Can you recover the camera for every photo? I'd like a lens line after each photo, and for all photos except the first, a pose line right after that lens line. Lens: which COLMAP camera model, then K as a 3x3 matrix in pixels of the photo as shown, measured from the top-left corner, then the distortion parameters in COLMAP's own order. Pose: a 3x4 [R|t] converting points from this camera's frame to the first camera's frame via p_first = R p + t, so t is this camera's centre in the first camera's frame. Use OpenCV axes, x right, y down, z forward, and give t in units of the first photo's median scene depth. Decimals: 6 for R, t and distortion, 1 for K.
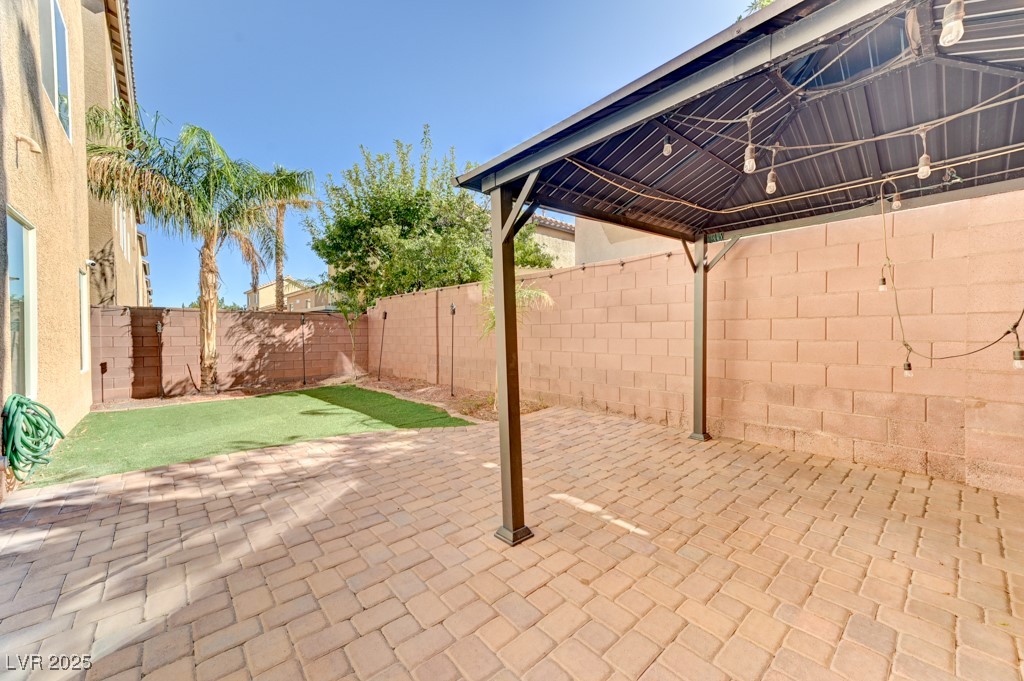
lens RADIAL K [[402.8, 0, 518.7], [0, 402.8, 343.0], [0, 0, 1]] dist [0.001875, -0.000233]
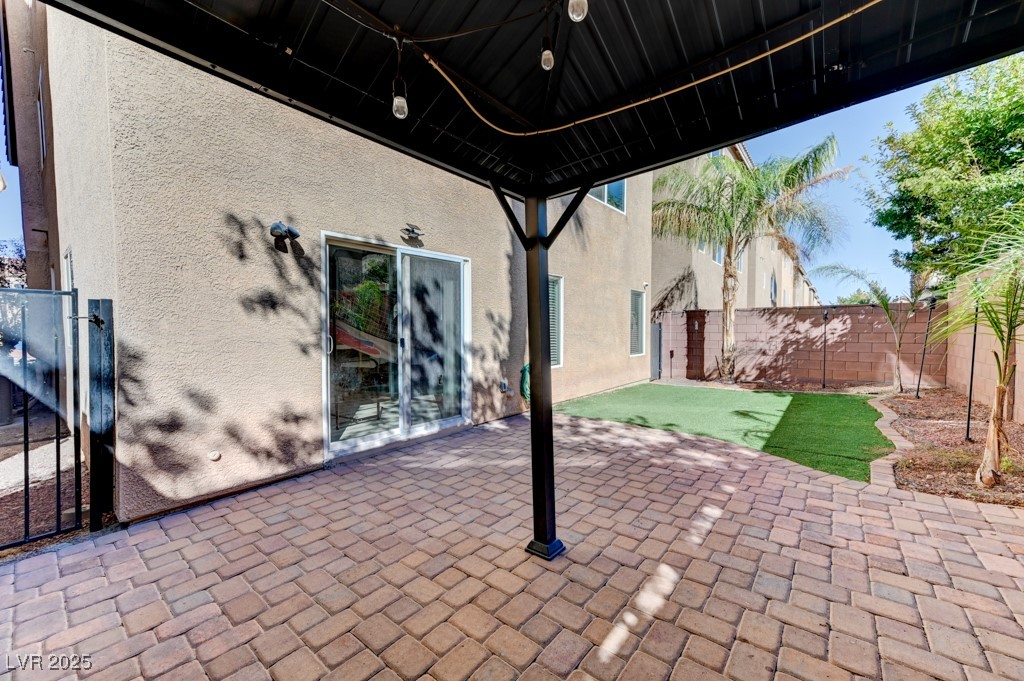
lens RADIAL K [[402.8, 0, 519.0], [0, 402.8, 334.9], [0, 0, 1]] dist [0.001875, -0.000233]
pose [[0.124106, 0.013703, -0.992174, 0.317933], [-0.013876, 0.999831, 0.012073, -0.015839], [0.992172, 0.012269, 0.124275, 0.275468]]
